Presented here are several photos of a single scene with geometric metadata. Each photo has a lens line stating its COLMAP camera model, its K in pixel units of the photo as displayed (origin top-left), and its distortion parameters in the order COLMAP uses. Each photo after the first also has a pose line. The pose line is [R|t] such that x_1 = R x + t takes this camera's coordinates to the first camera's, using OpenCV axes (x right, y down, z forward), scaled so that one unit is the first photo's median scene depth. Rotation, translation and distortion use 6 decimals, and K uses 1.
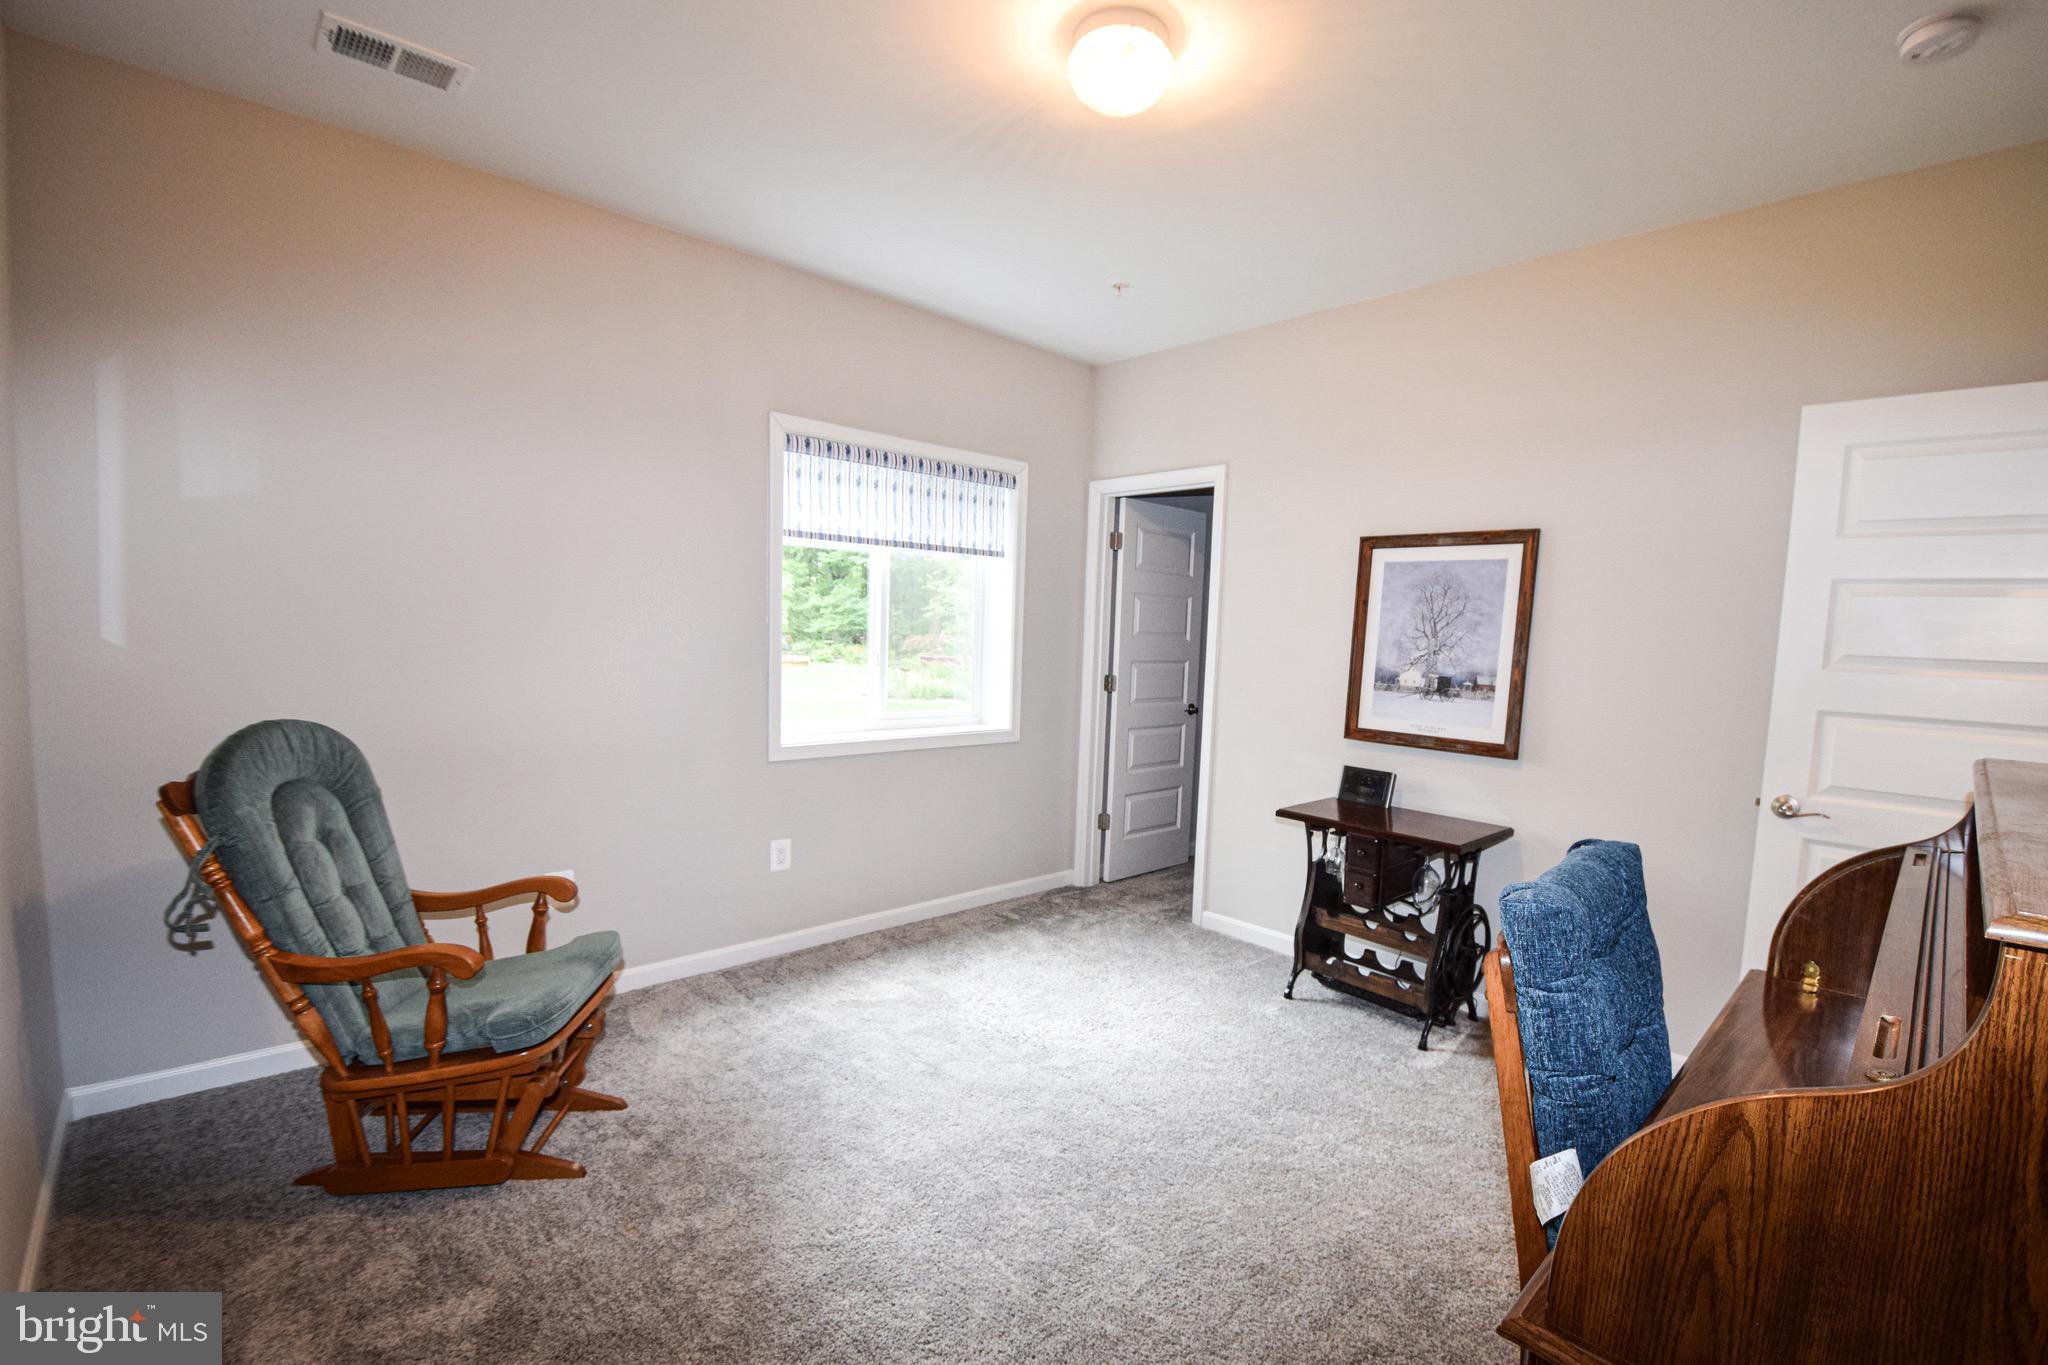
lens RADIAL K [[902.1, 0, 1053.7], [0, 902.1, 713.8], [0, 0, 1]] dist [0.012706, -0.022924]
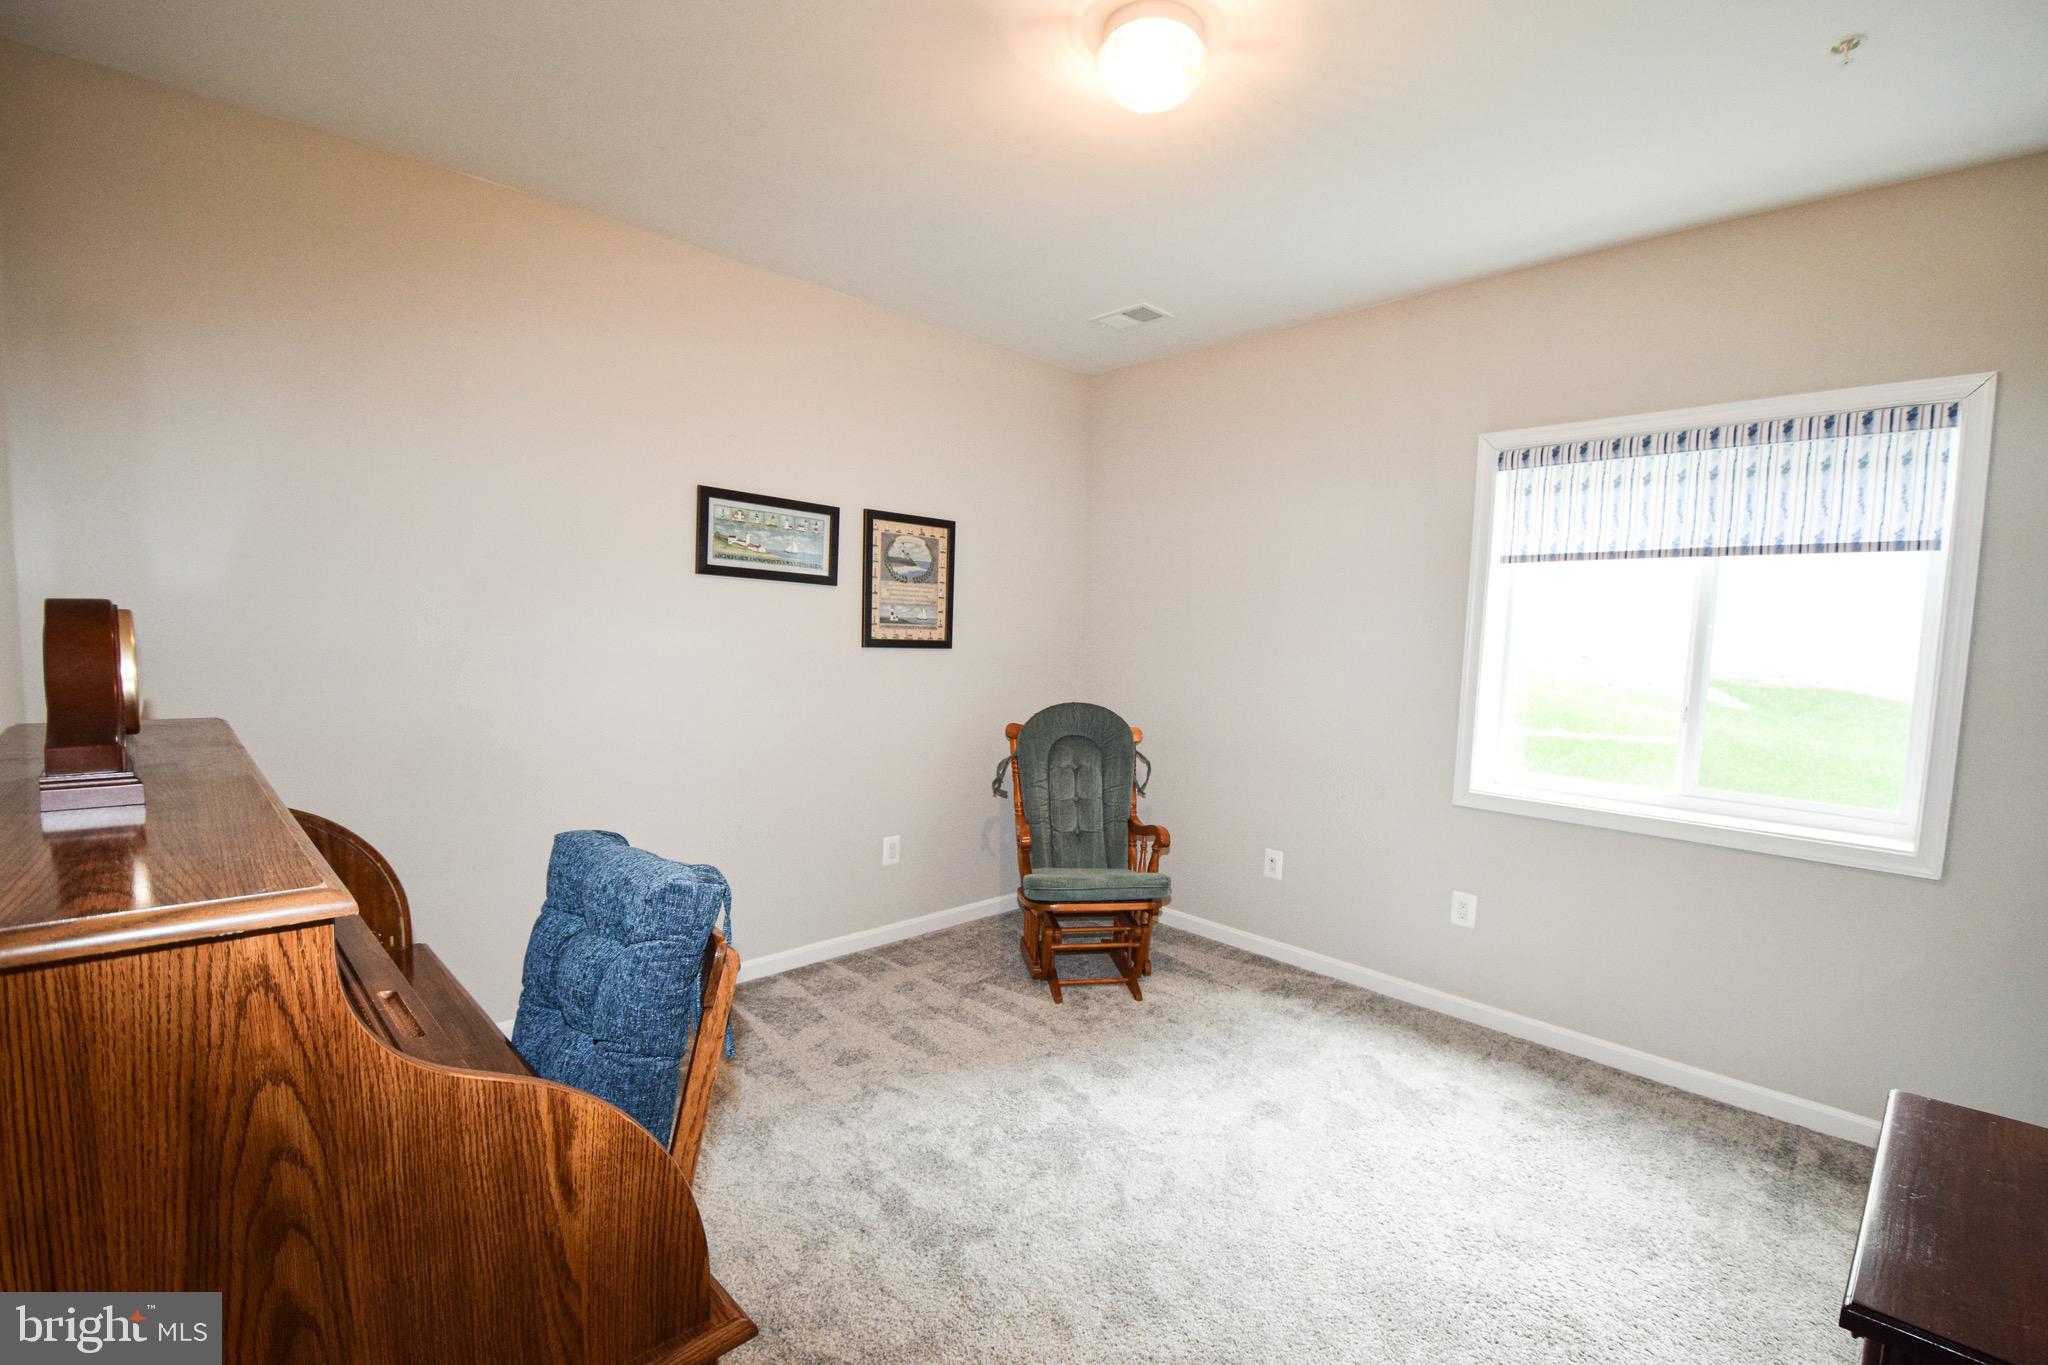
lens RADIAL K [[902.1, 0, 1053.7], [0, 902.1, 713.8], [0, 0, 1]] dist [0.012706, -0.022924]
pose [[0.015157, 0.056322, -0.998298, 0.610574], [-0.126937, 0.990442, 0.053951, -0.038592], [0.991795, 0.125903, 0.022162, 0.551041]]
